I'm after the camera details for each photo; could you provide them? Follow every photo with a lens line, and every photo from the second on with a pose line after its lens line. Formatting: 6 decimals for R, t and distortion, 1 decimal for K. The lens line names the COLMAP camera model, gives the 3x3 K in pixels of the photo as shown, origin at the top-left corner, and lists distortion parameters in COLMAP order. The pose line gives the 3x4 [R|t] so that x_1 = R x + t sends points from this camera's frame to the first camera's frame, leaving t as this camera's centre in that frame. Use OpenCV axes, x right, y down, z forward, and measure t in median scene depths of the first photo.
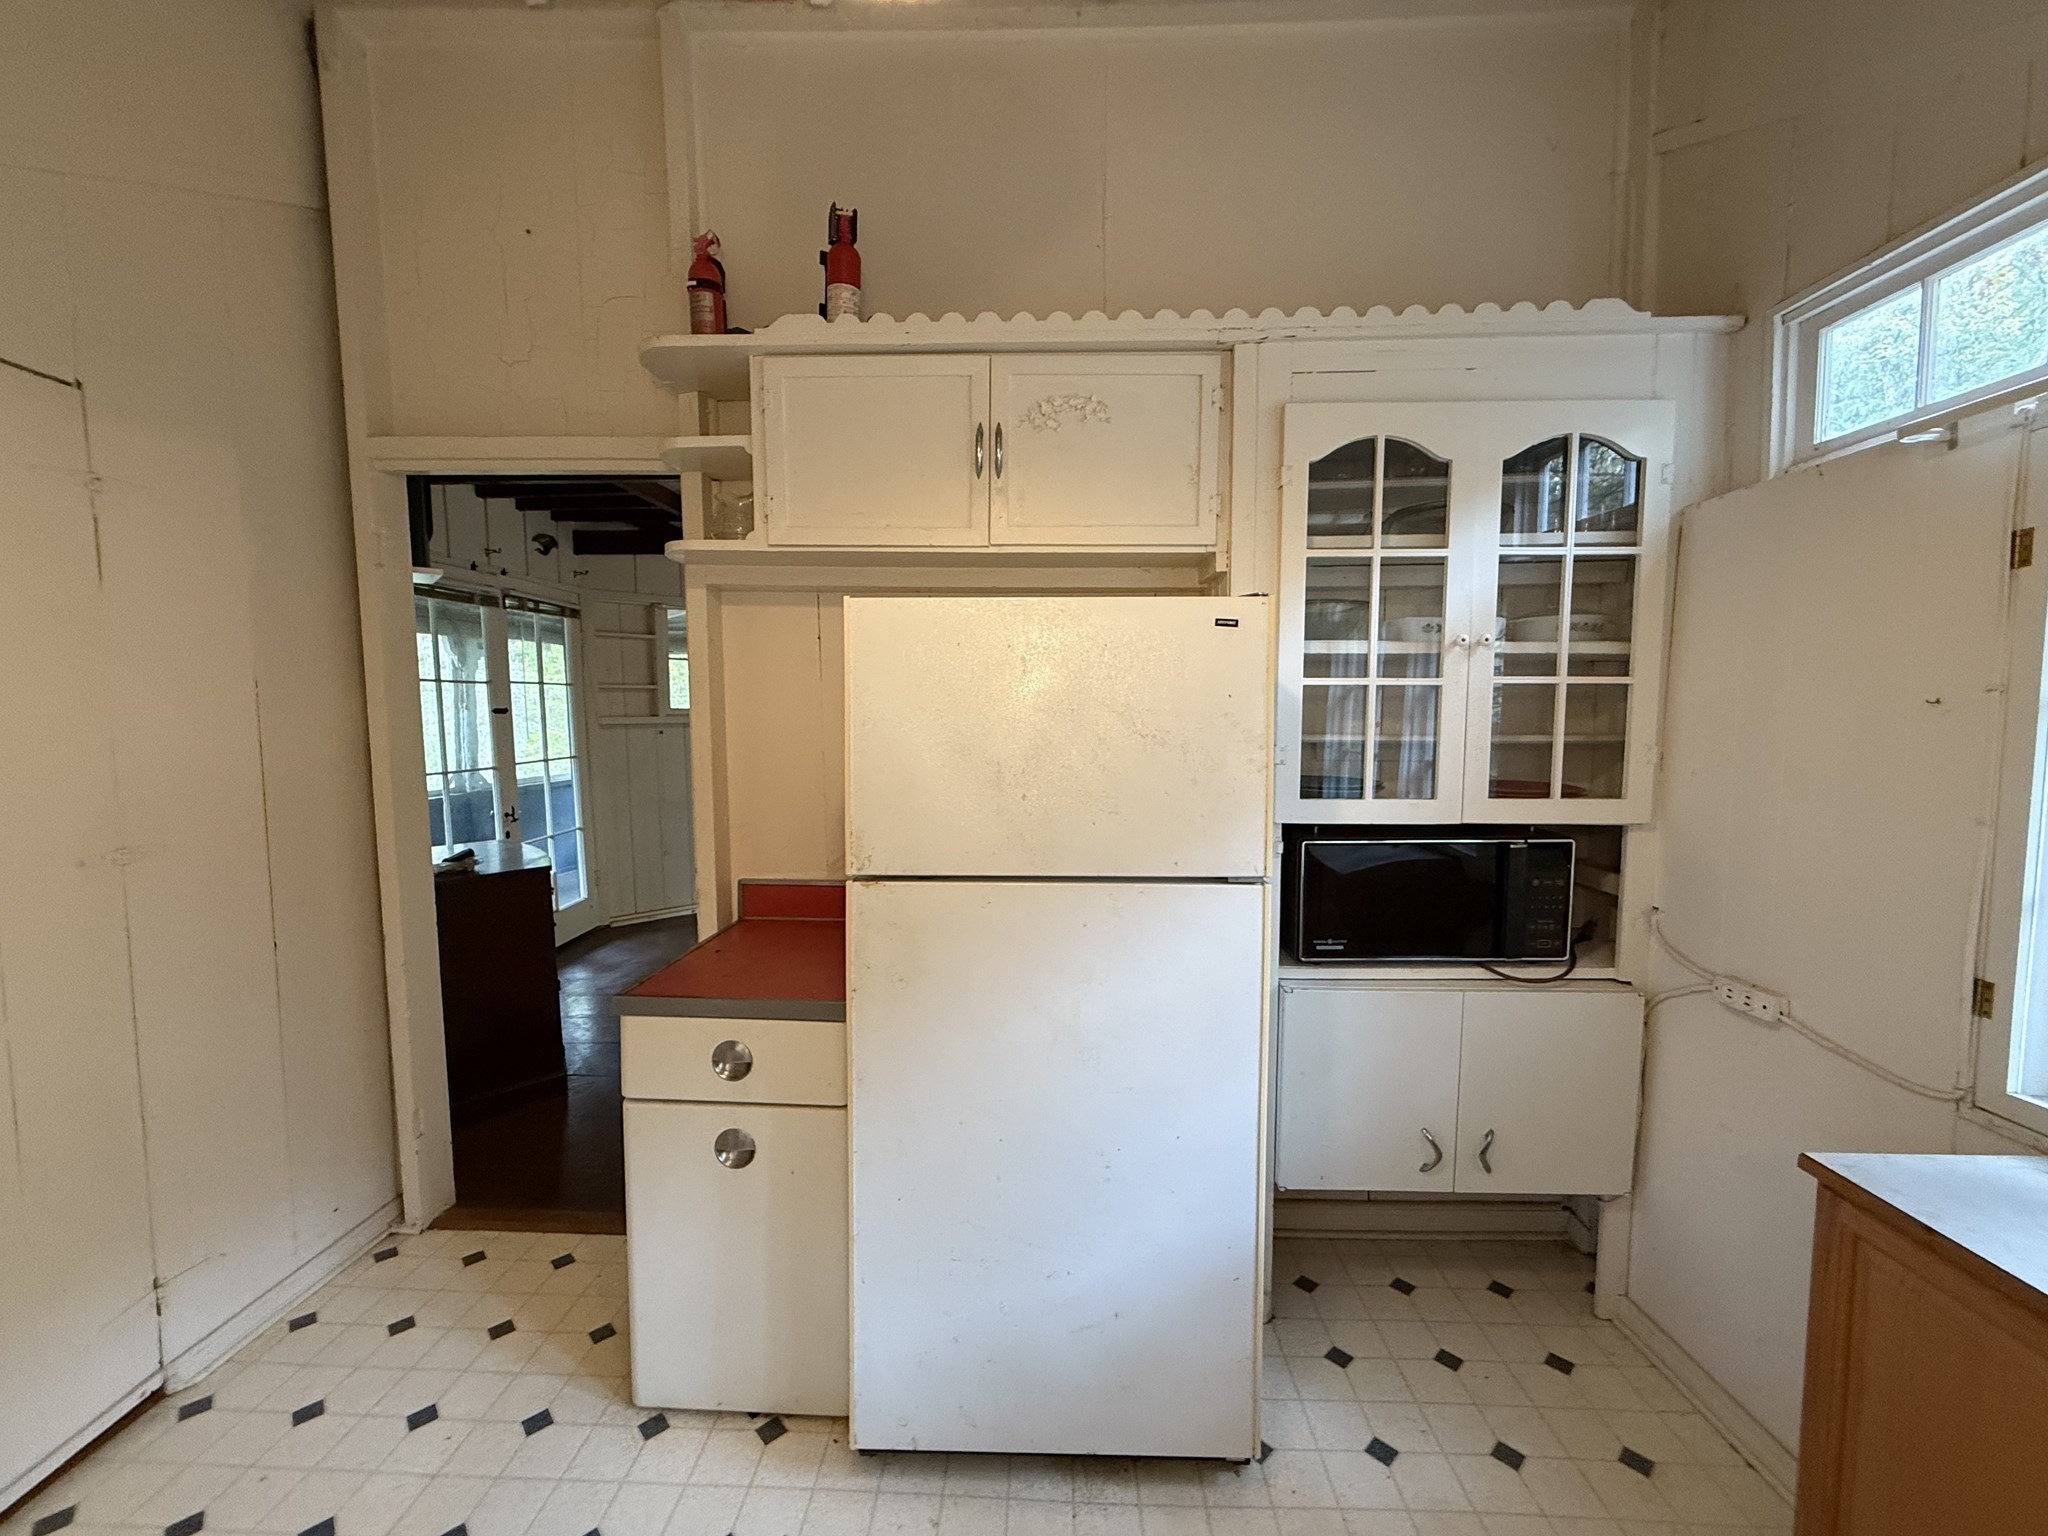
lens RADIAL K [[811.5, 0, 1021.3], [0, 811.5, 768.4], [0, 0, 1]] dist [-0.001724, 0.000044]
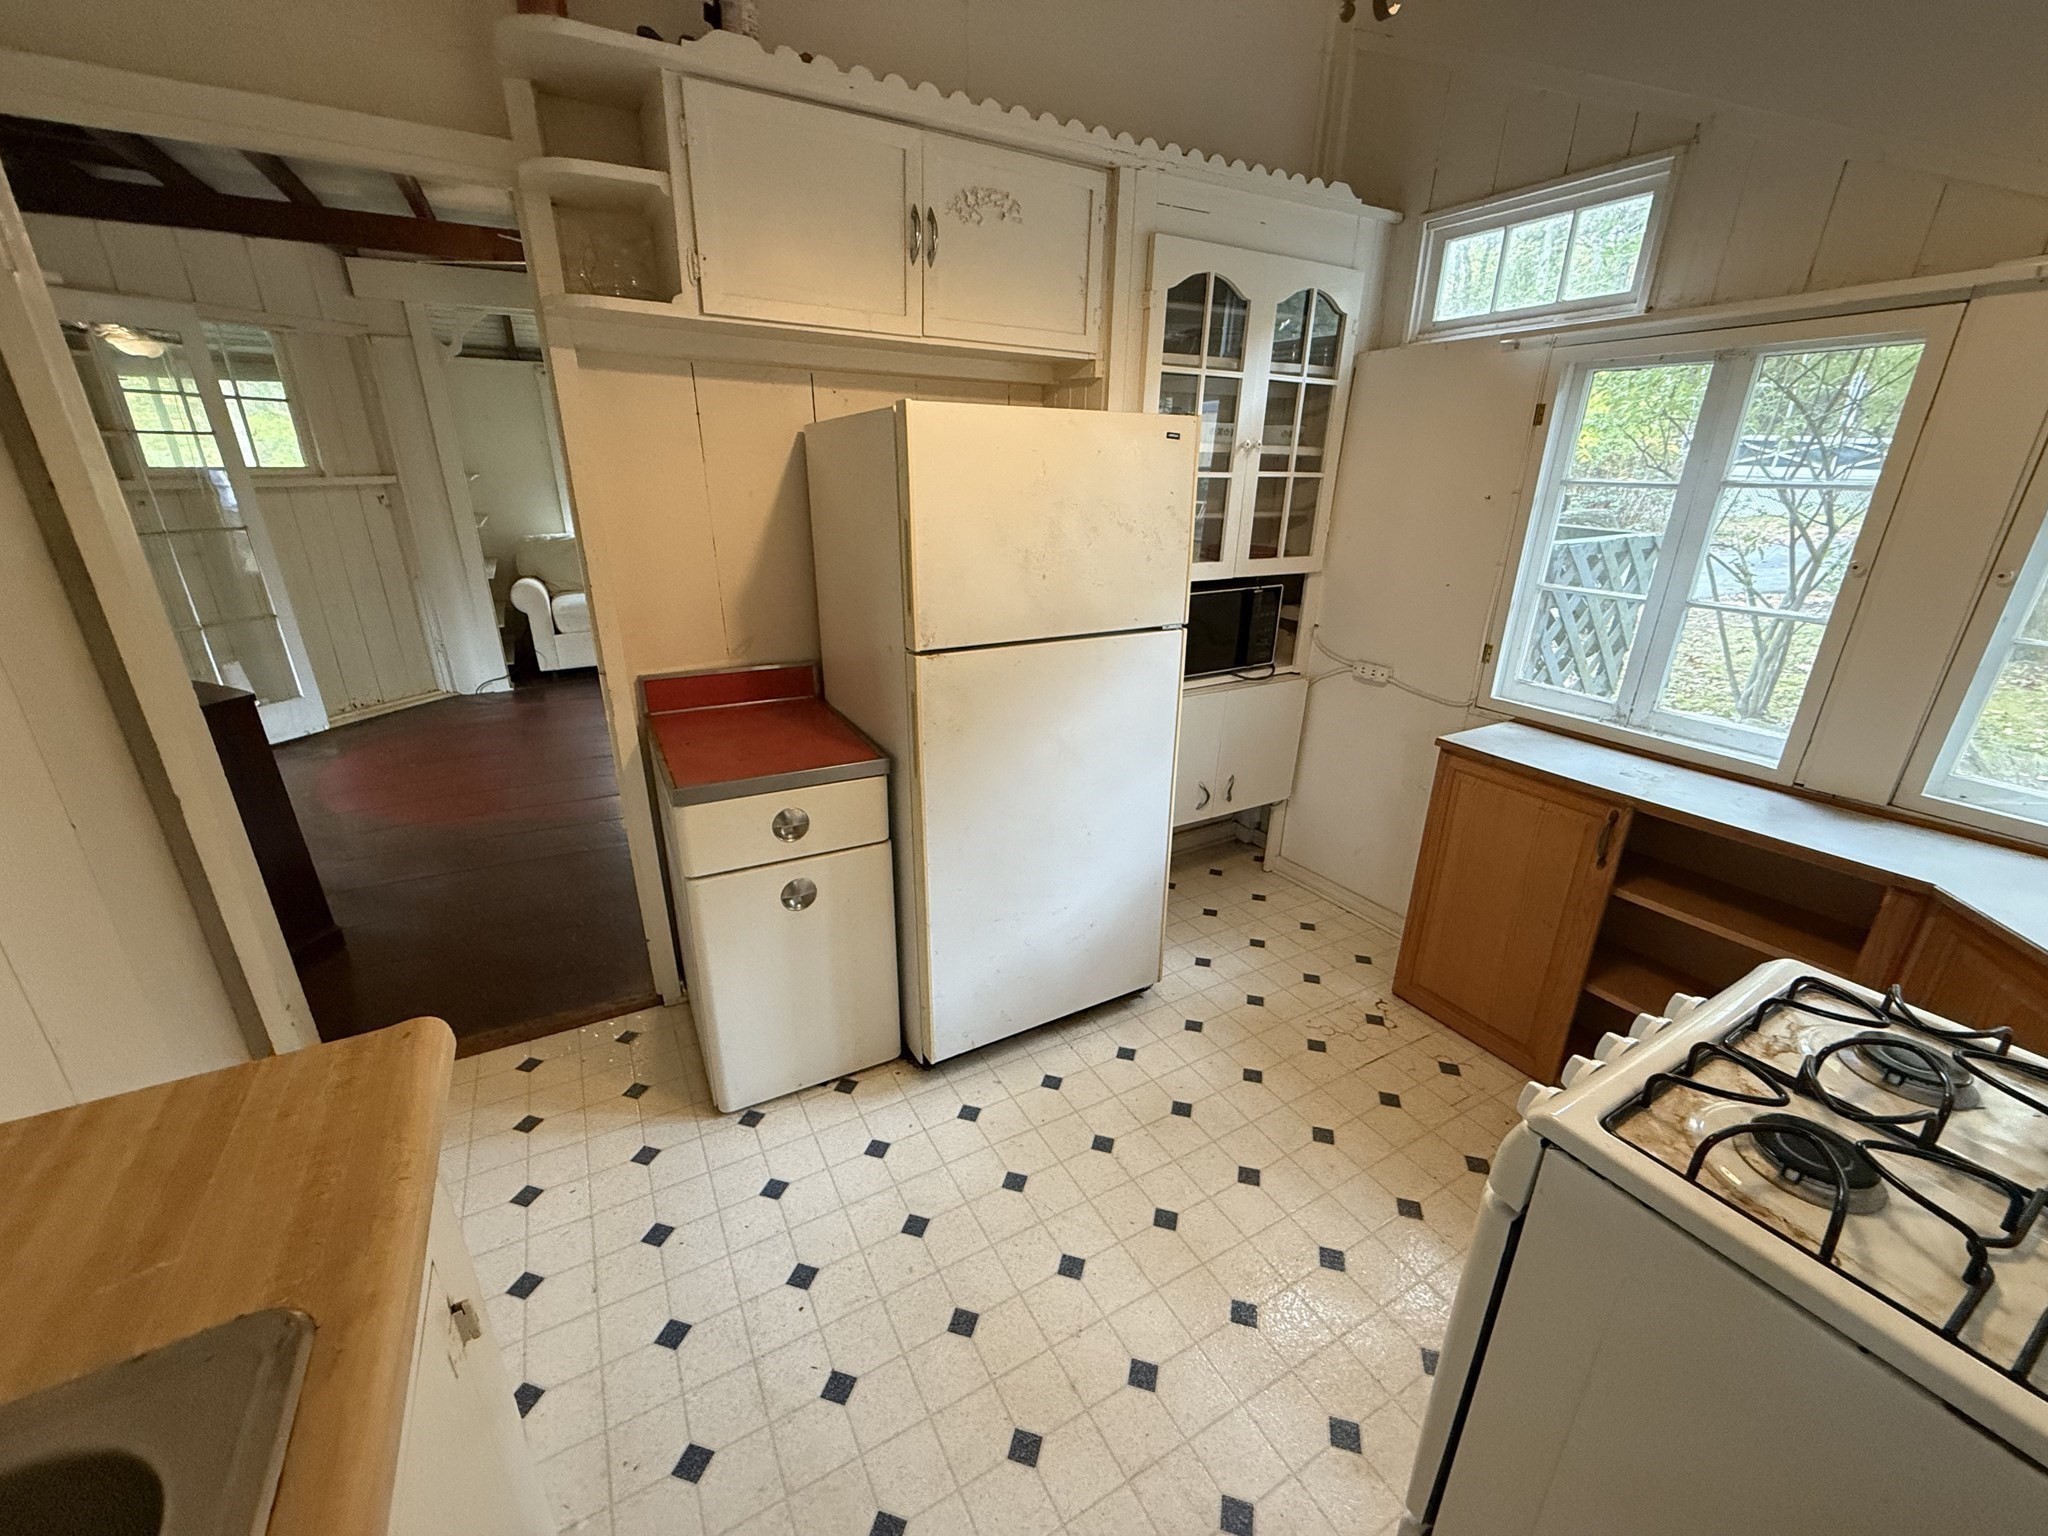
lens RADIAL K [[811.5, 0, 1021.3], [0, 811.5, 768.4], [0, 0, 1]] dist [-0.001724, 0.000044]
pose [[0.854977, -0.170301, 0.489910, -0.575563], [0.023203, 0.956171, 0.291888, -0.040419], [-0.518147, -0.238190, 0.821456, -0.086751]]
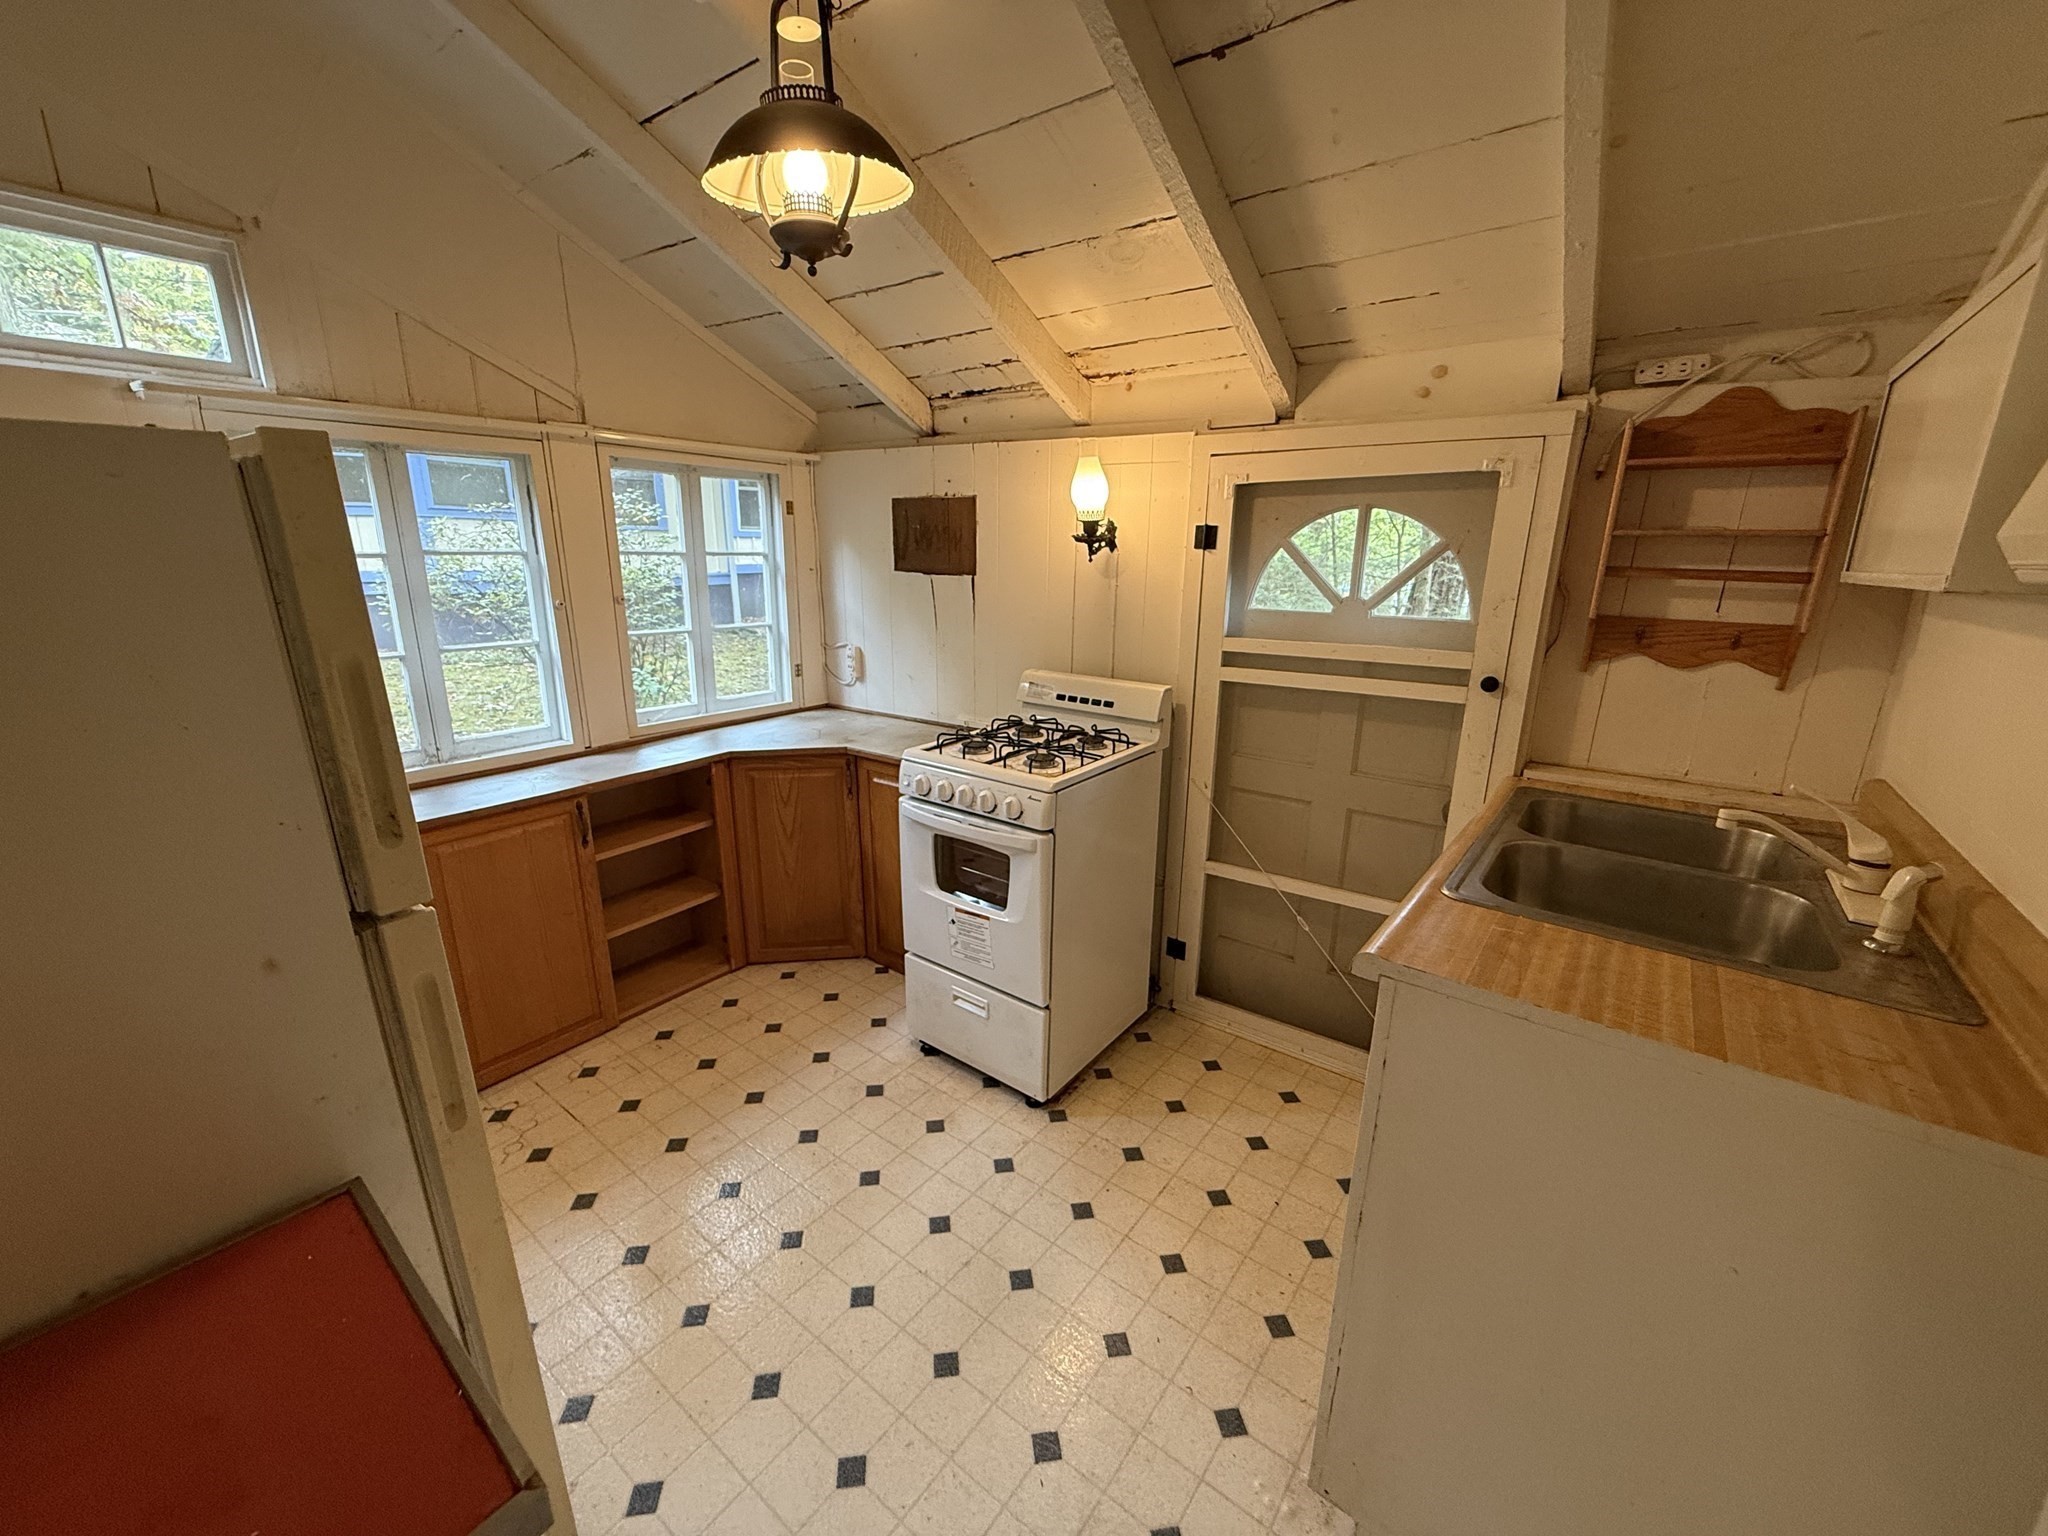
lens RADIAL K [[811.5, 0, 1021.3], [0, 811.5, 768.4], [0, 0, 1]] dist [-0.001724, 0.000044]
pose [[-0.816033, -0.159424, 0.555584, -0.766557], [0.030841, 0.947831, 0.317278, -0.125444], [-0.577181, 0.276044, -0.768545, 0.997243]]
